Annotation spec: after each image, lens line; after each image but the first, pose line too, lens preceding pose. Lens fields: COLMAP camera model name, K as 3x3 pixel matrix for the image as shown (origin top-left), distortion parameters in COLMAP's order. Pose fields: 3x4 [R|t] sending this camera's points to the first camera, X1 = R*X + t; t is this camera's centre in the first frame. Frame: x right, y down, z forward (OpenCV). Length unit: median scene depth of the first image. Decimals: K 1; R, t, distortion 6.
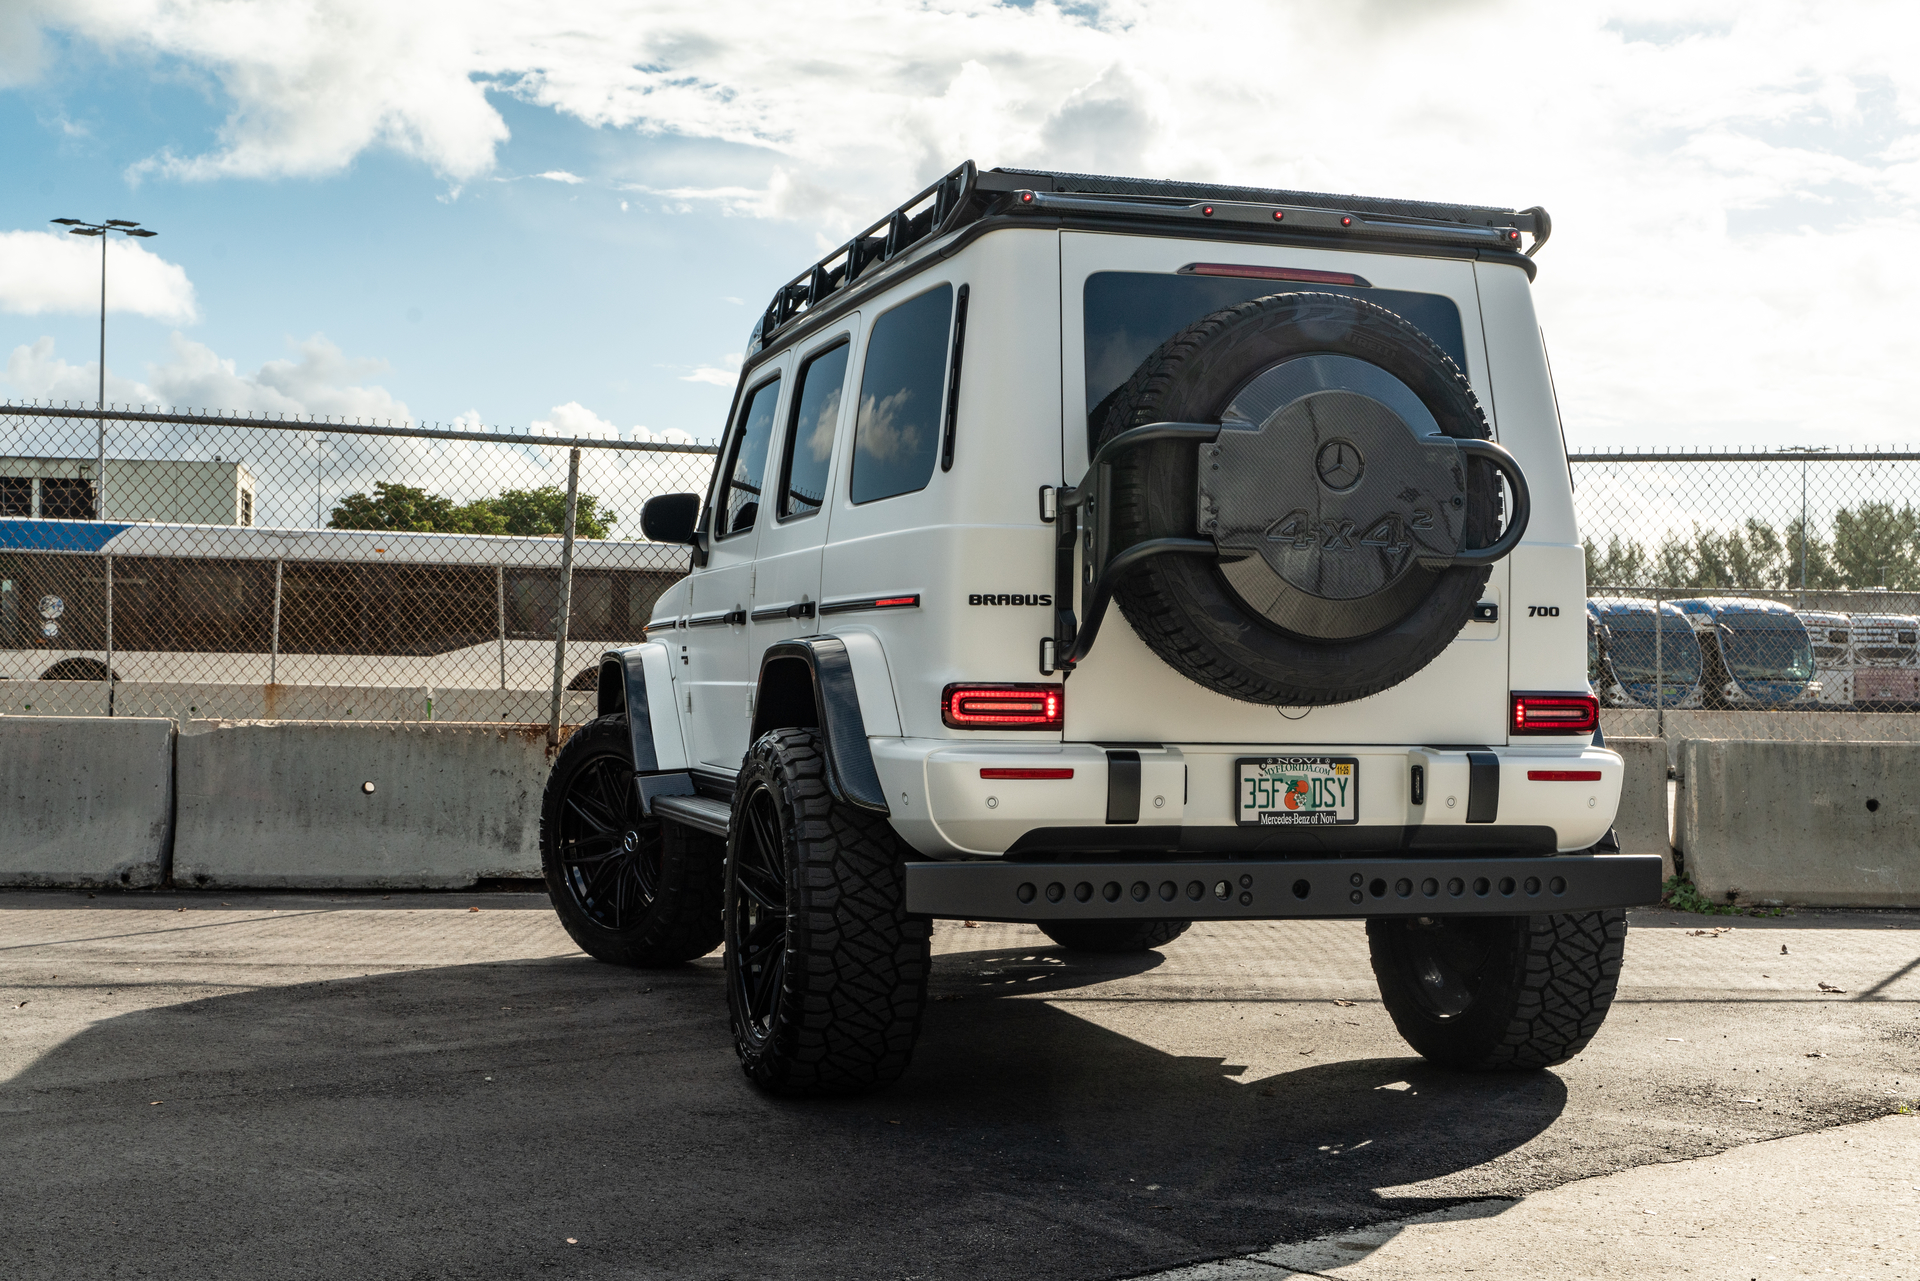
lens RADIAL K [[2466.9, 0, 962.5], [0, 2466.9, 641.7], [0, 0, 1]] dist [-0.006406, 0.000000]
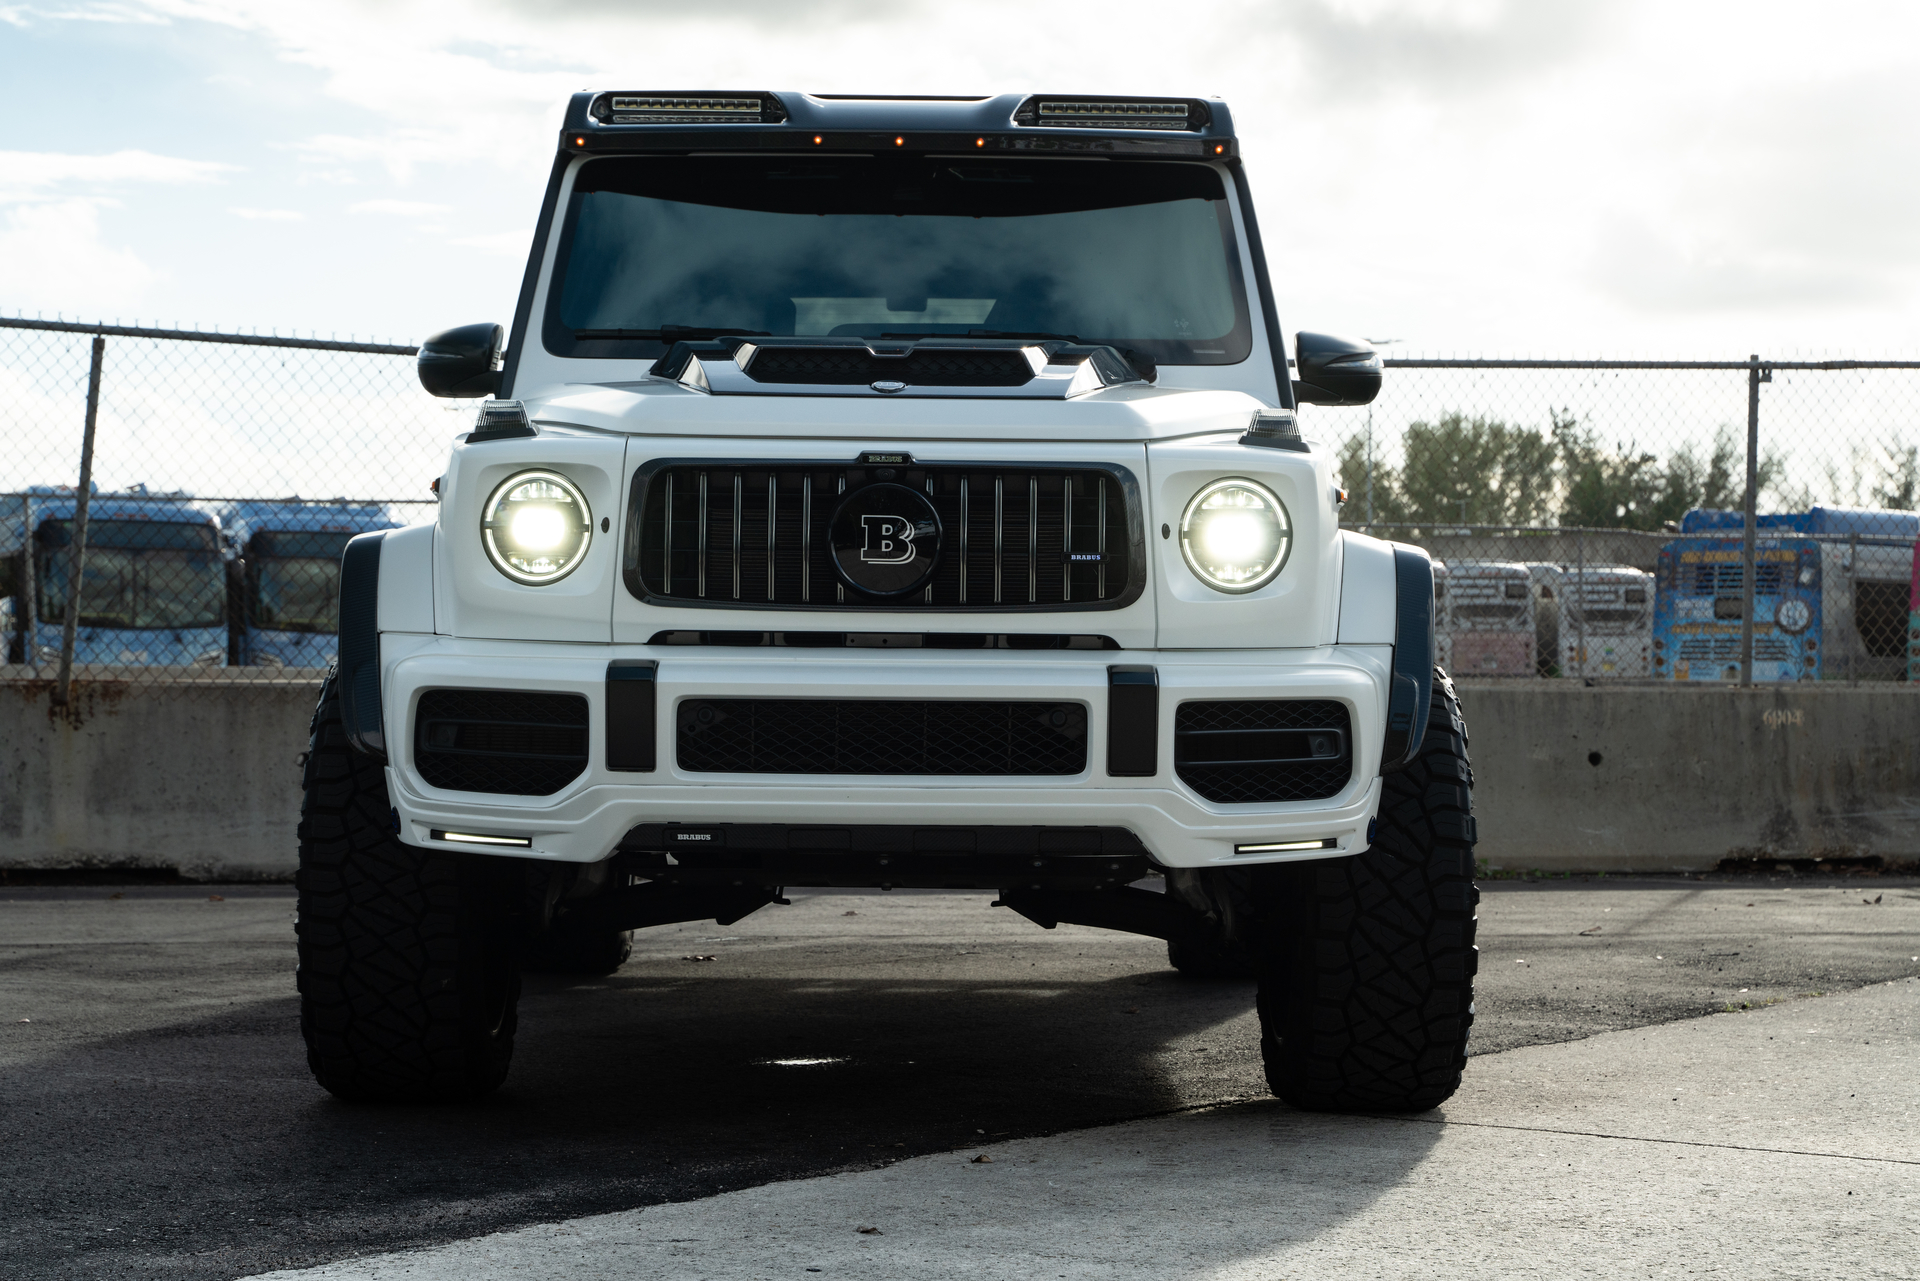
lens RADIAL K [[3519.1, 0, 958.2], [0, 3519.1, 641.2], [0, 0, 1]] dist [-0.009492, 0.000000]
pose [[0.976671, -0.005398, 0.214674, -0.126445], [0.003167, 0.999937, 0.010736, 0.009924], [-0.214718, -0.009806, 0.976627, -0.186424]]
